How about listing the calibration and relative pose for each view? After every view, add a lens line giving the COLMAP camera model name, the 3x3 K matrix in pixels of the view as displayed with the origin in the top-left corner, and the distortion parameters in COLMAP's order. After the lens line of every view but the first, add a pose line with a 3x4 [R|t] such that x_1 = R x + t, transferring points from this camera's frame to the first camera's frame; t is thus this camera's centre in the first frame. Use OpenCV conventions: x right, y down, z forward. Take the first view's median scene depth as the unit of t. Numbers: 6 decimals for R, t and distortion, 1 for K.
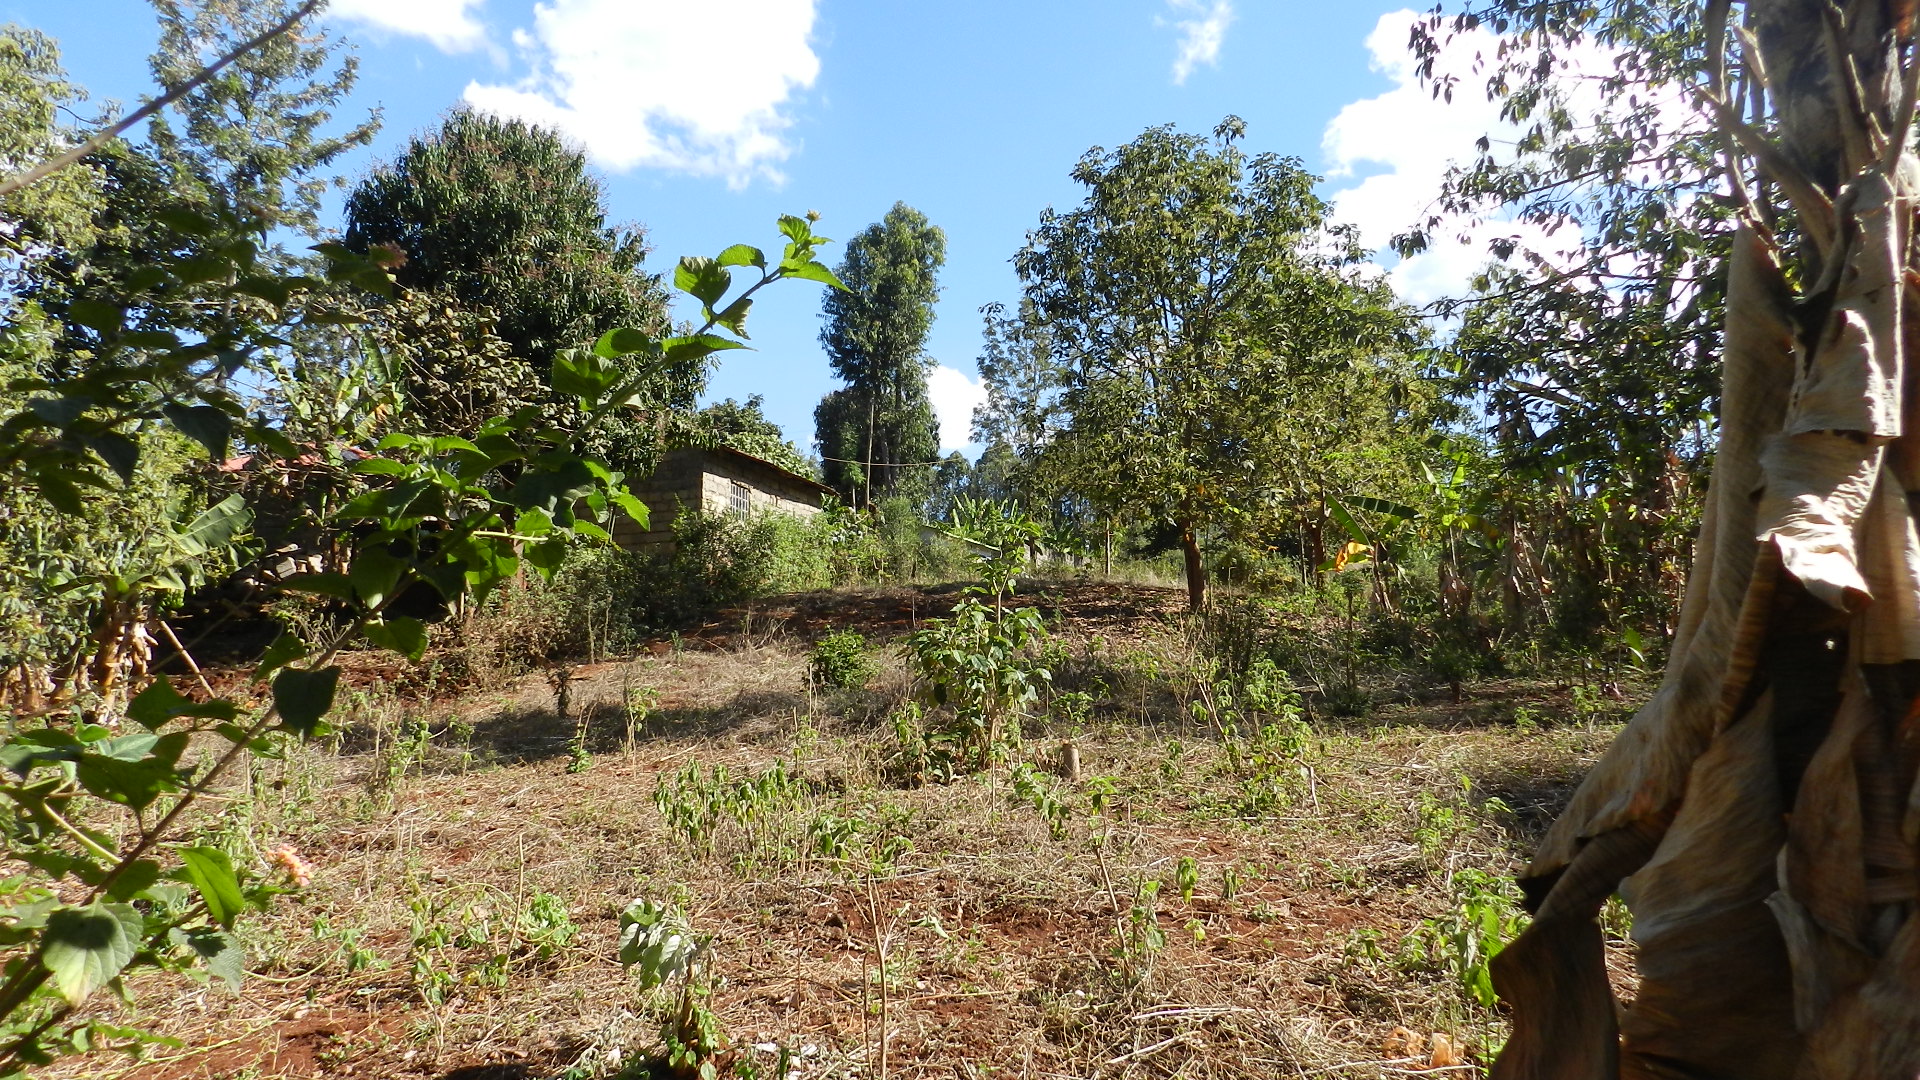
lens RADIAL K [[1295.6, 0, 956.1], [0, 1295.6, 542.5], [0, 0, 1]] dist [0.010900, 0.001552]
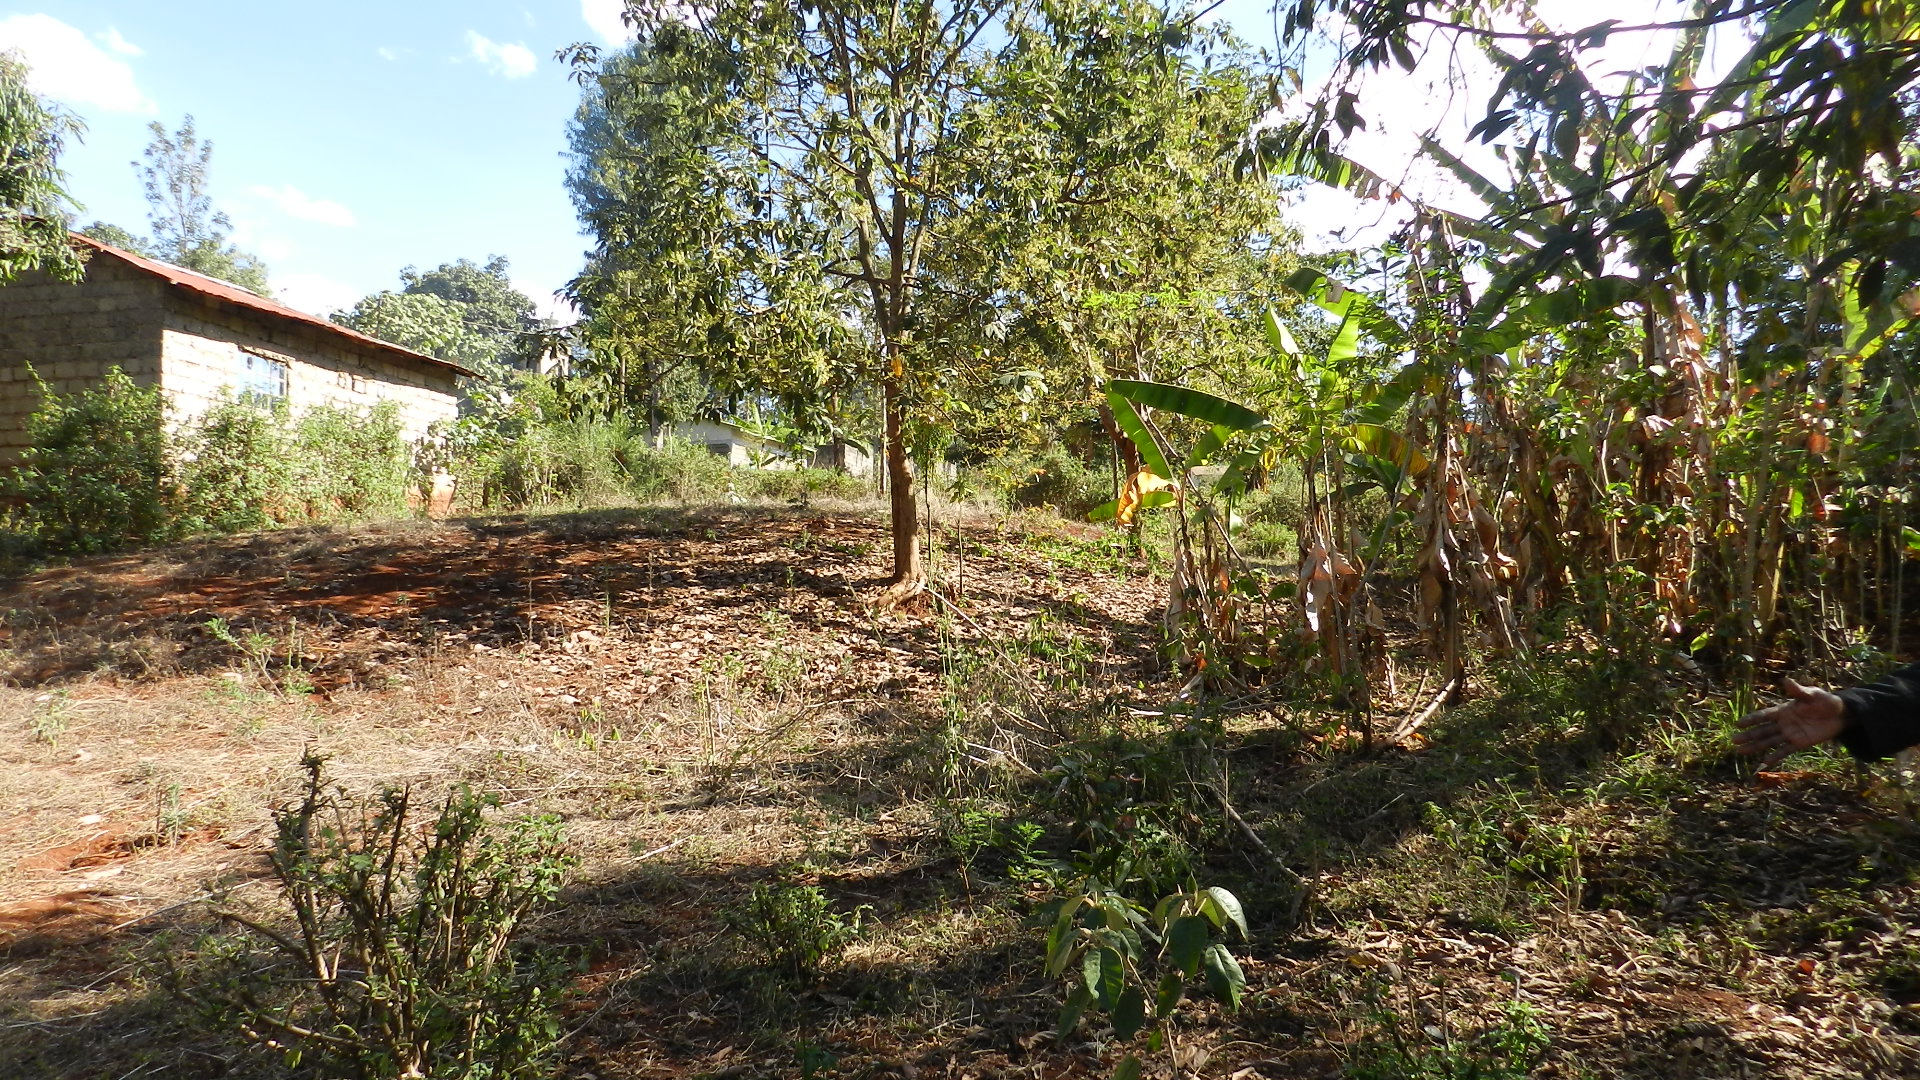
lens RADIAL K [[1295.6, 0, 956.1], [0, 1295.6, 542.5], [0, 0, 1]] dist [0.010900, 0.001552]
pose [[0.995699, 0.008869, 0.092220, 0.123574], [-0.016179, 0.996757, 0.078824, -0.008305], [-0.091222, -0.079977, 0.992614, 0.327512]]
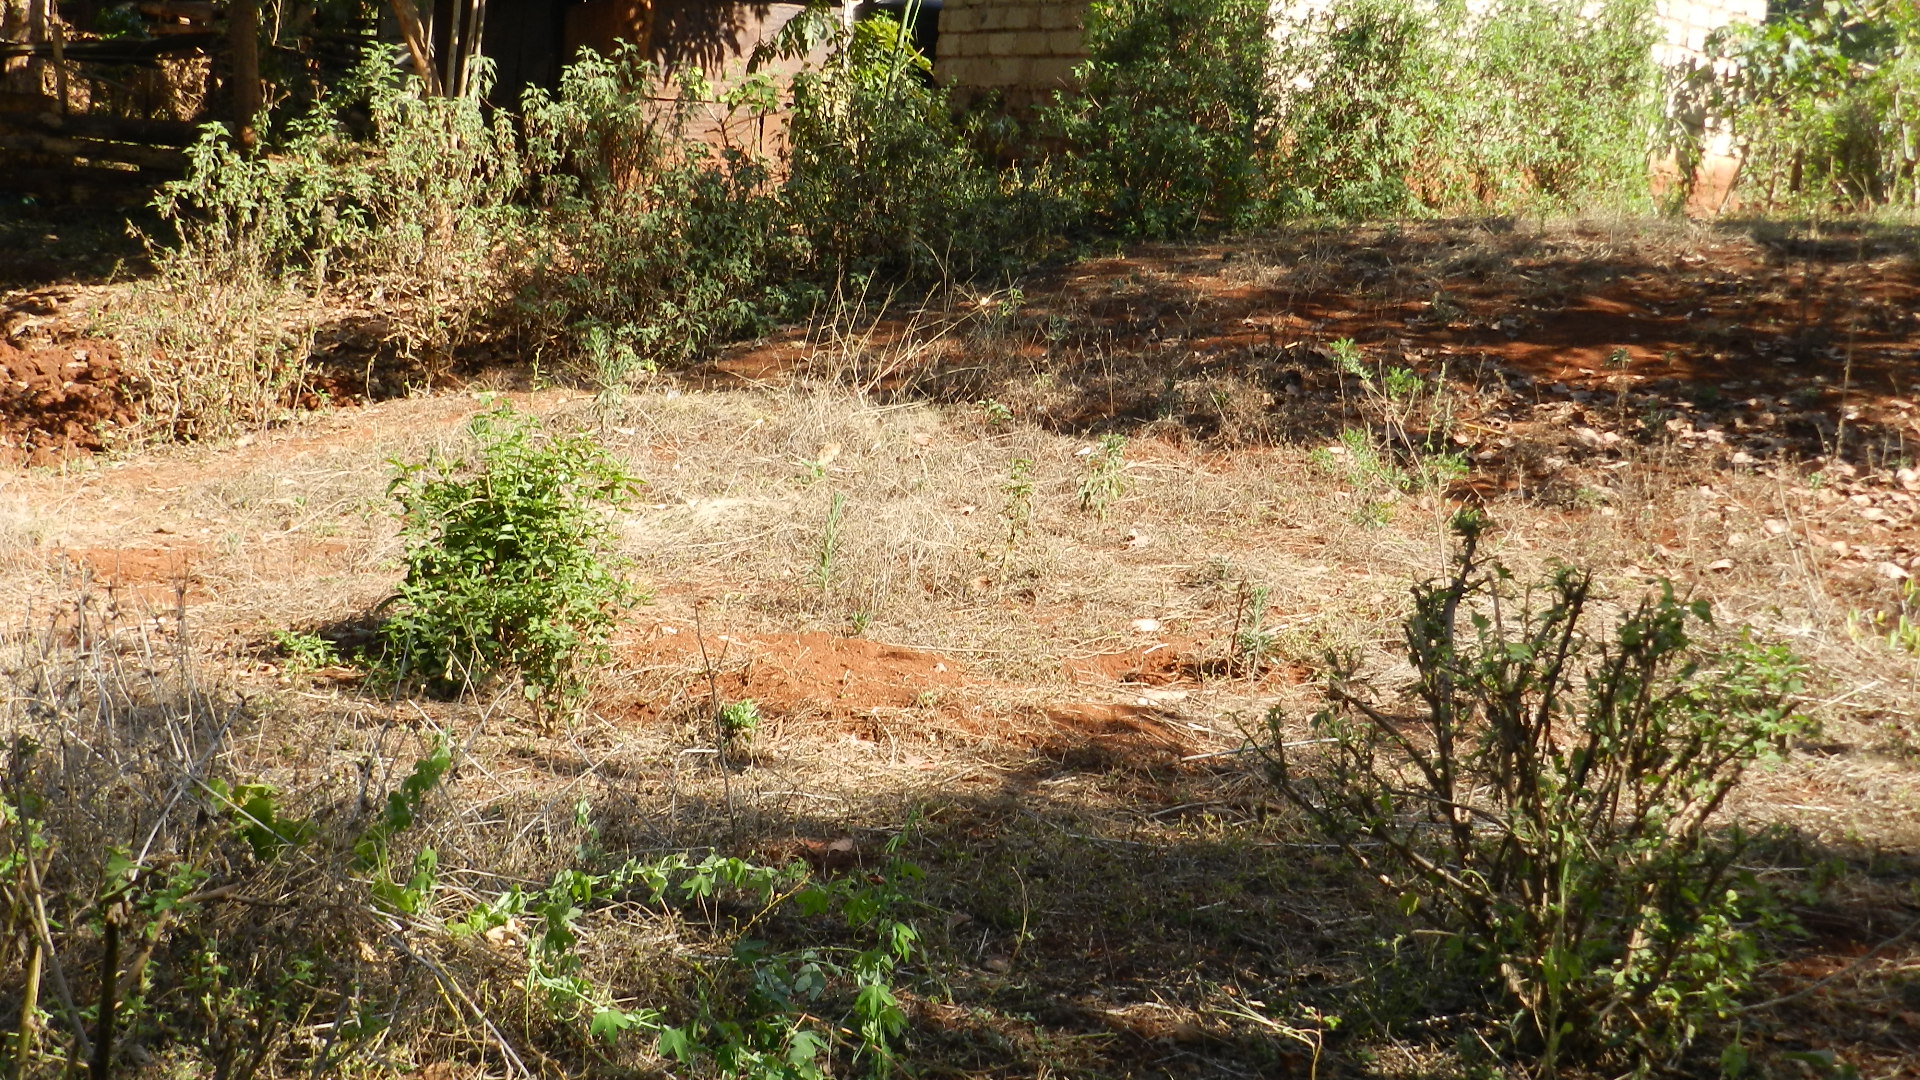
lens RADIAL K [[2723.7, 0, 955.2], [0, 2723.7, 579.5], [0, 0, 1]] dist [0.020005, 0.040499]
pose [[0.846679, 0.144980, -0.511972, 0.137952], [-0.044296, 0.978030, 0.203702, -0.009189], [0.530257, -0.149792, 0.834500, 0.286485]]
